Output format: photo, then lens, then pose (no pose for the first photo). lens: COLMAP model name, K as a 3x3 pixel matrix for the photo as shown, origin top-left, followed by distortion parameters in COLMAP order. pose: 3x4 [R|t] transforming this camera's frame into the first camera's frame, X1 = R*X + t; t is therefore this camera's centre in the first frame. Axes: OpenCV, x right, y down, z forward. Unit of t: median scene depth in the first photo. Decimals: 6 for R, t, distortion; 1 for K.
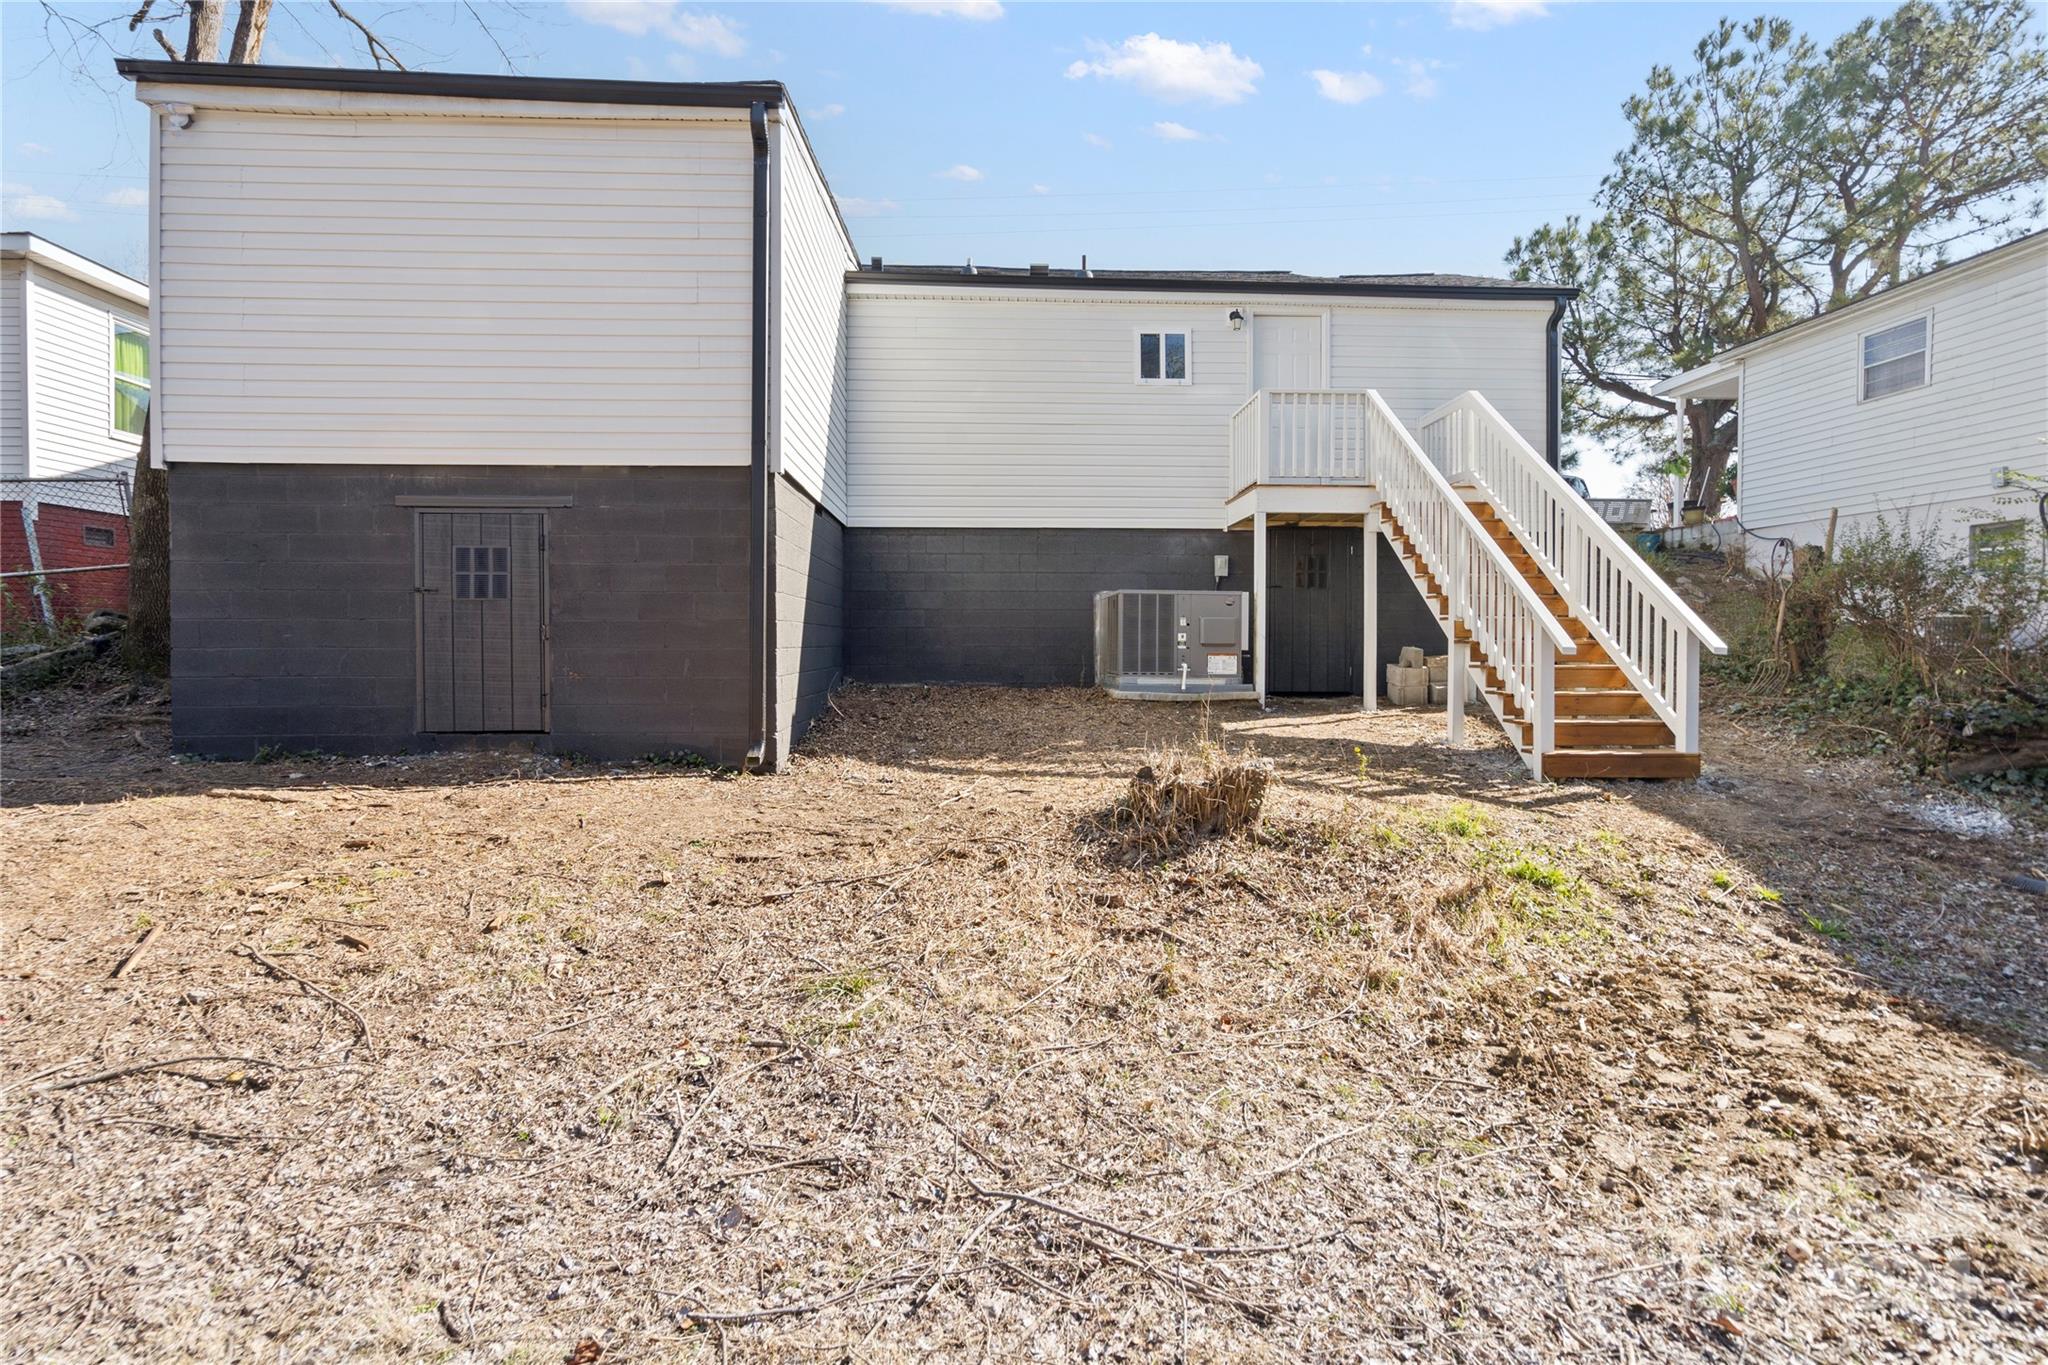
lens RADIAL K [[952.2, 0, 1039.7], [0, 952.2, 670.7], [0, 0, 1]] dist [-0.003949, 0.002597]
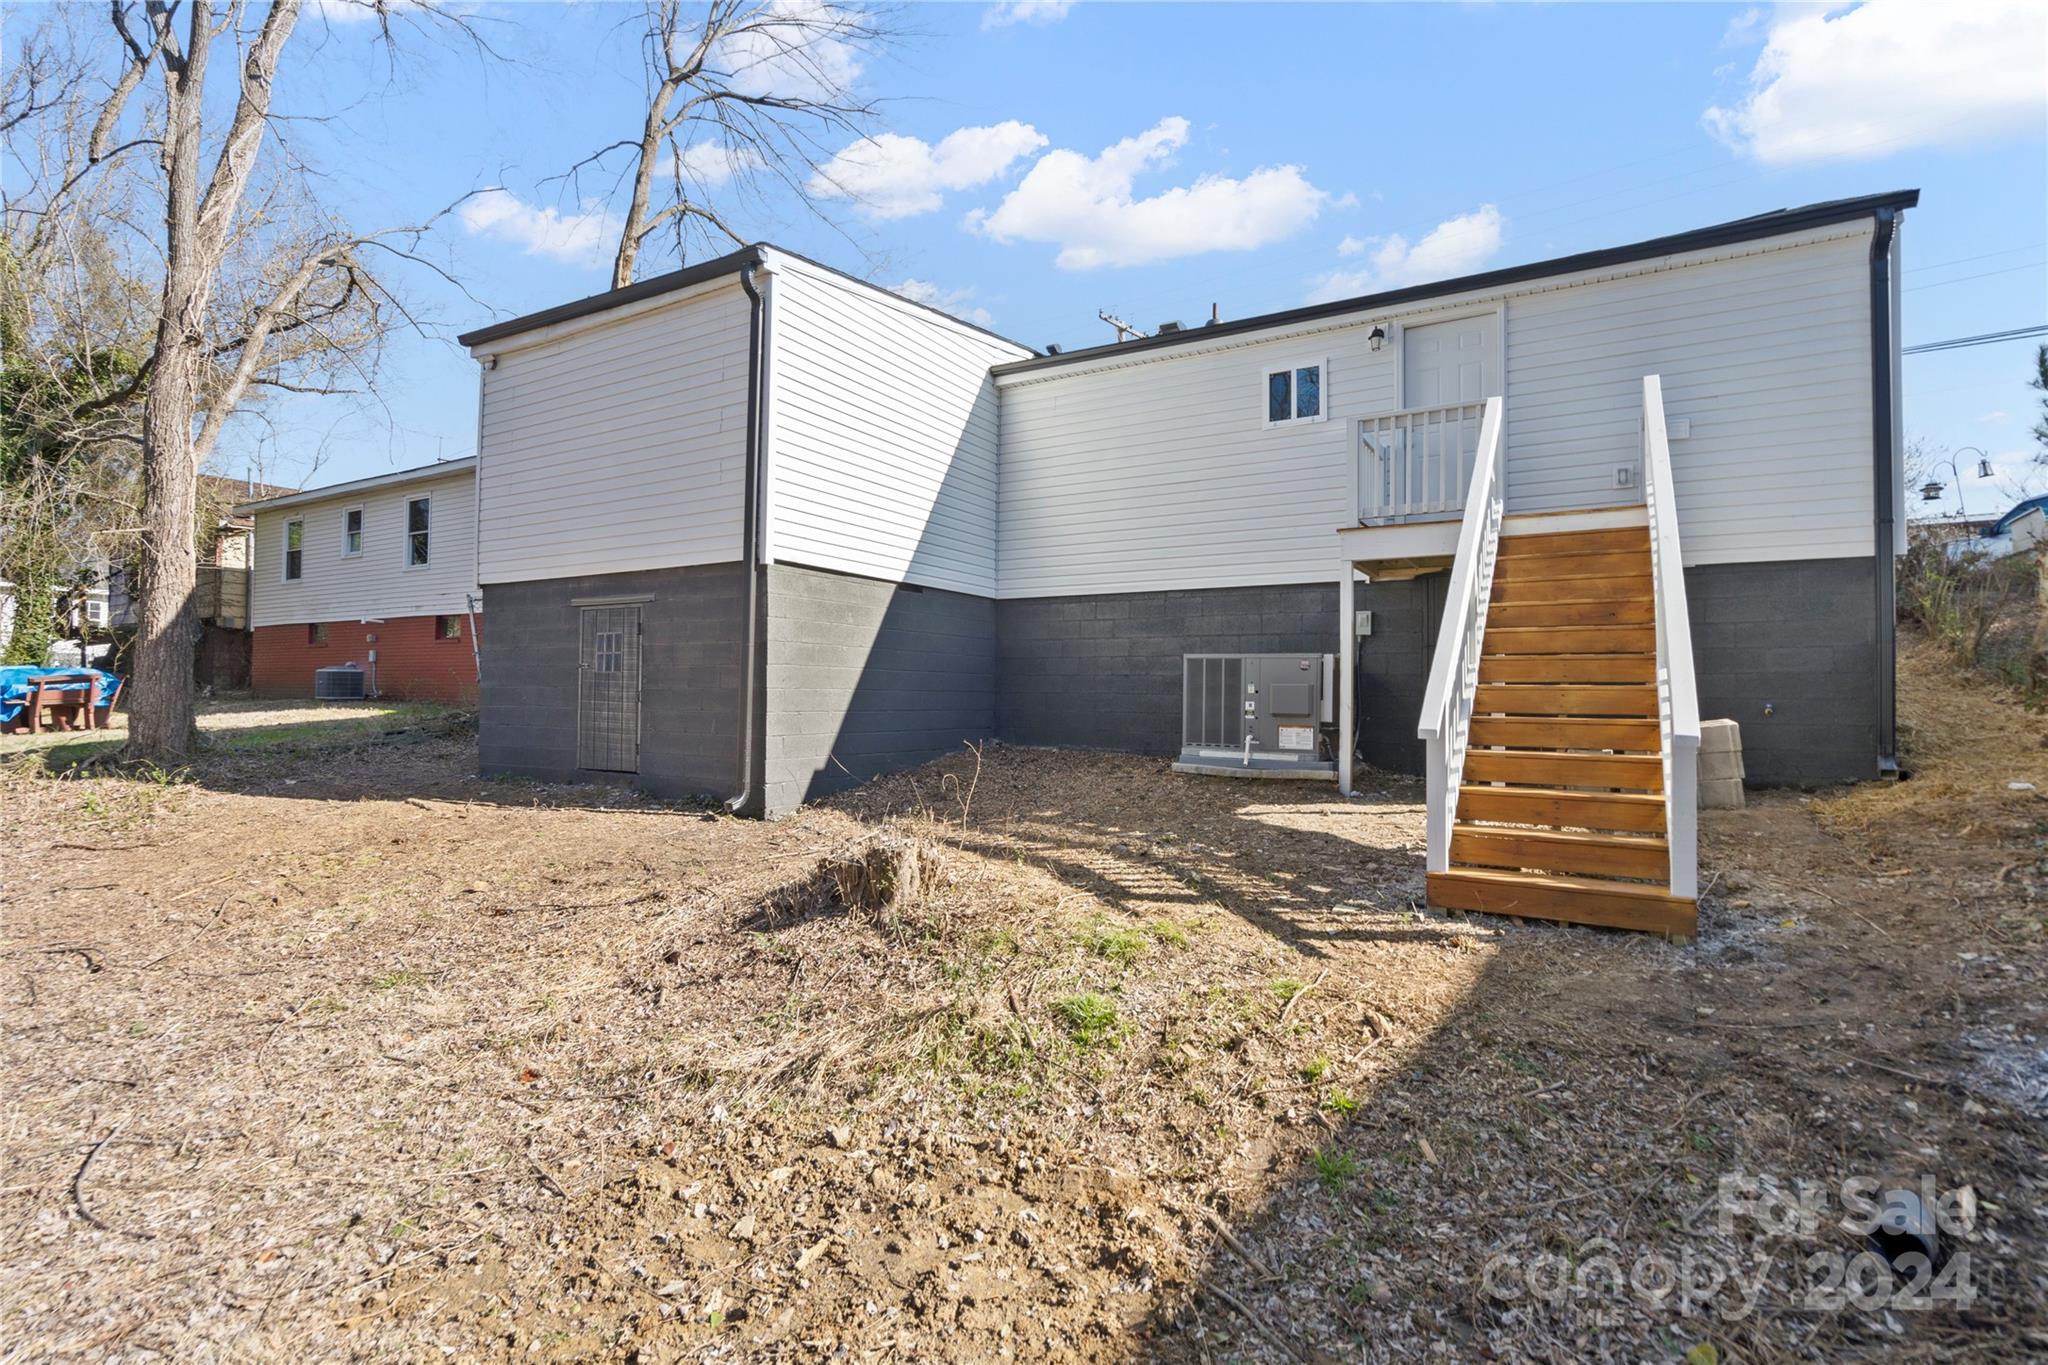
lens RADIAL K [[952.2, 0, 1044.6], [0, 952.2, 682.7], [0, 0, 1]] dist [-0.003949, 0.002597]
pose [[0.840690, 0.001008, -0.541516, 0.474148], [-0.027004, 0.998832, -0.040064, -0.016170], [0.540844, 0.048305, 0.839735, 0.143886]]
